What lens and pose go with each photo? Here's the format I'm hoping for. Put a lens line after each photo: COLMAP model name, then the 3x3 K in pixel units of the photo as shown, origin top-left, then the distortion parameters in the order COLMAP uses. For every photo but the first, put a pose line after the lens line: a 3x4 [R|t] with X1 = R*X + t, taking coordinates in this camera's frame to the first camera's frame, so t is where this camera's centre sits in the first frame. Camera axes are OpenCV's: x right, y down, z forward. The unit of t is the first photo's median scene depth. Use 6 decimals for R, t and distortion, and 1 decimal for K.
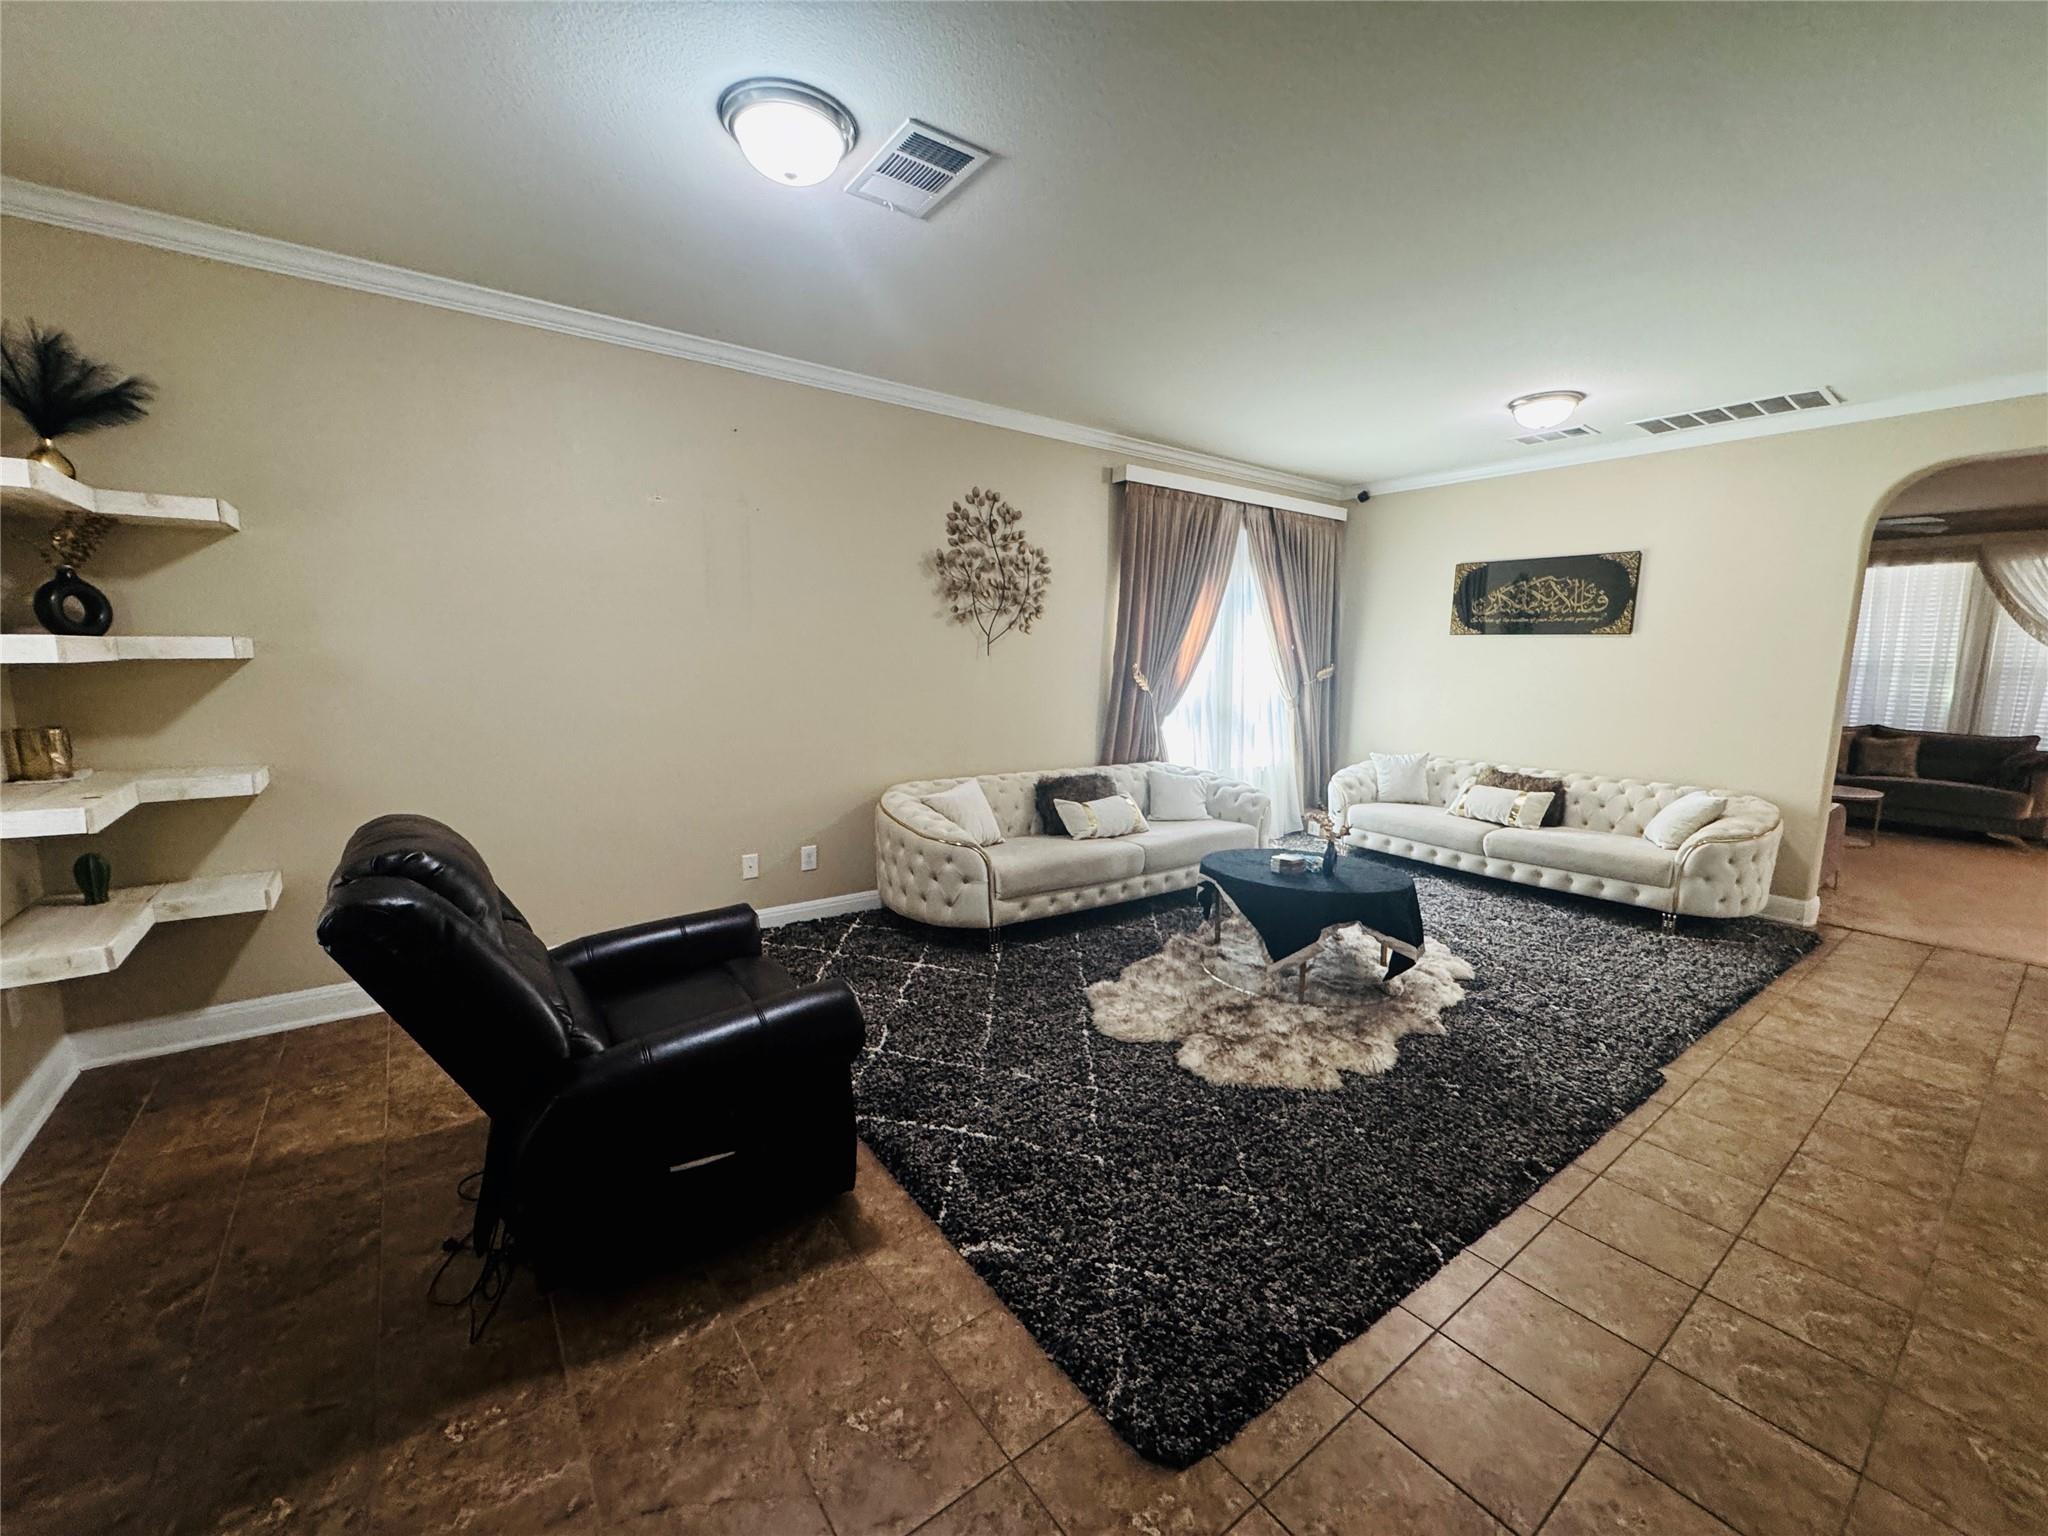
lens RADIAL K [[822.2, 0, 1021.1], [0, 822.2, 762.5], [0, 0, 1]] dist [-0.000213, 0.000948]
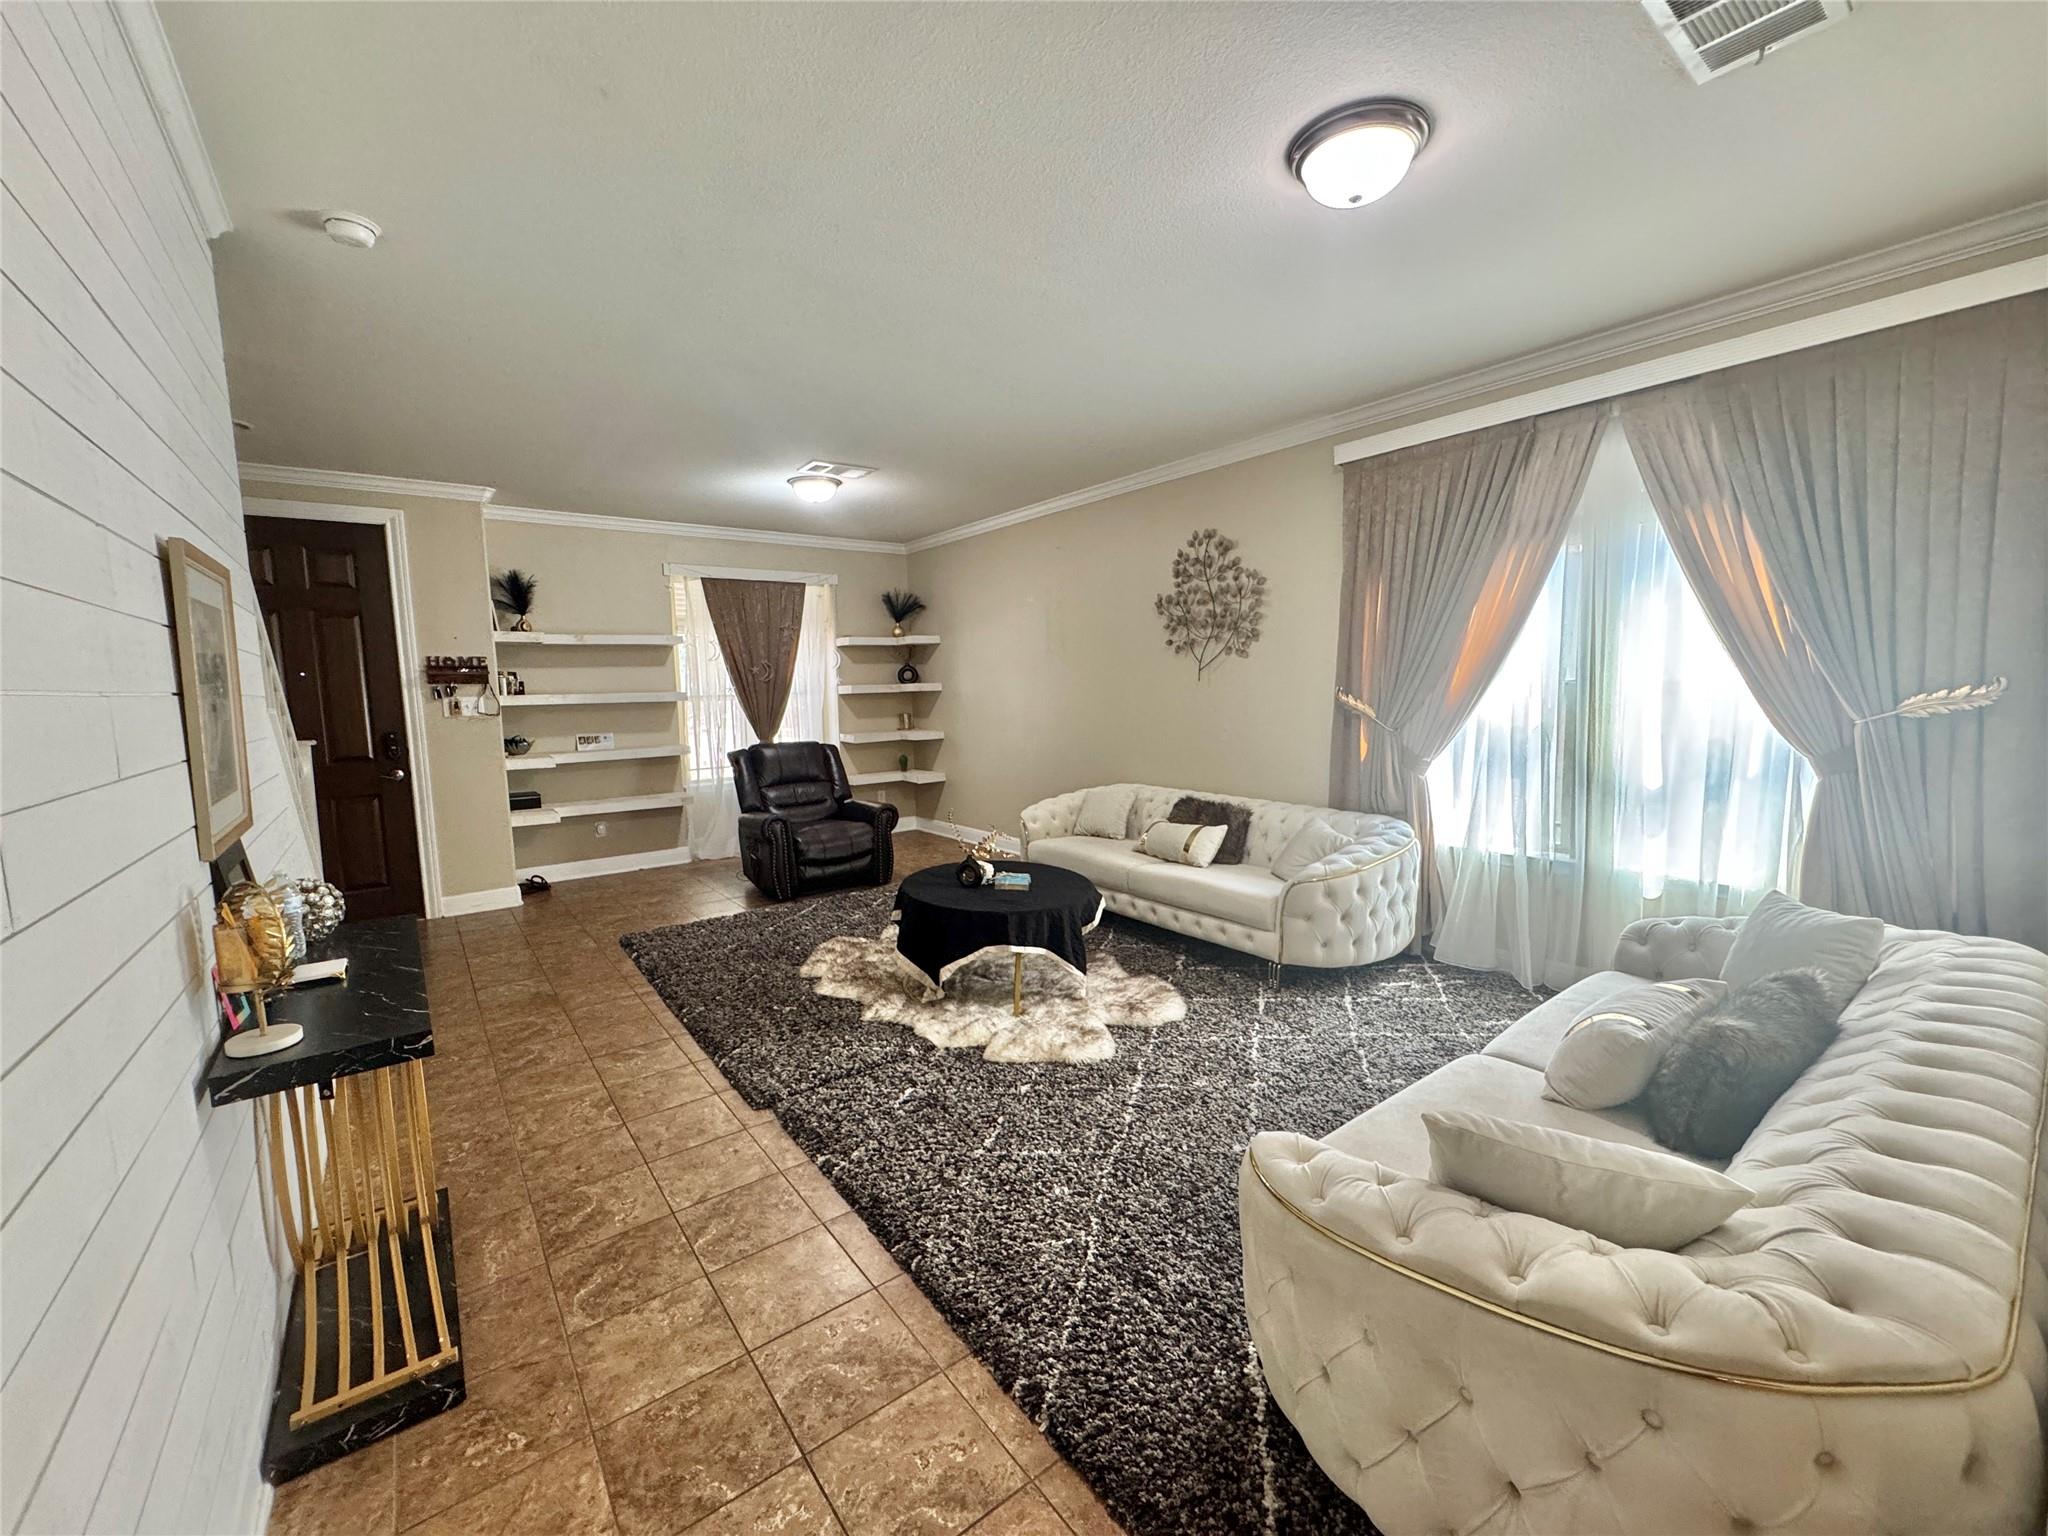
lens RADIAL K [[822.2, 0, 1024.5], [0, 822.2, 767.4], [0, 0, 1]] dist [-0.000213, 0.000948]
pose [[0.007979, 0.085933, -0.996269, 1.087133], [-0.111522, 0.990162, 0.084513, -0.086486], [0.993730, 0.110432, 0.017484, 0.790041]]
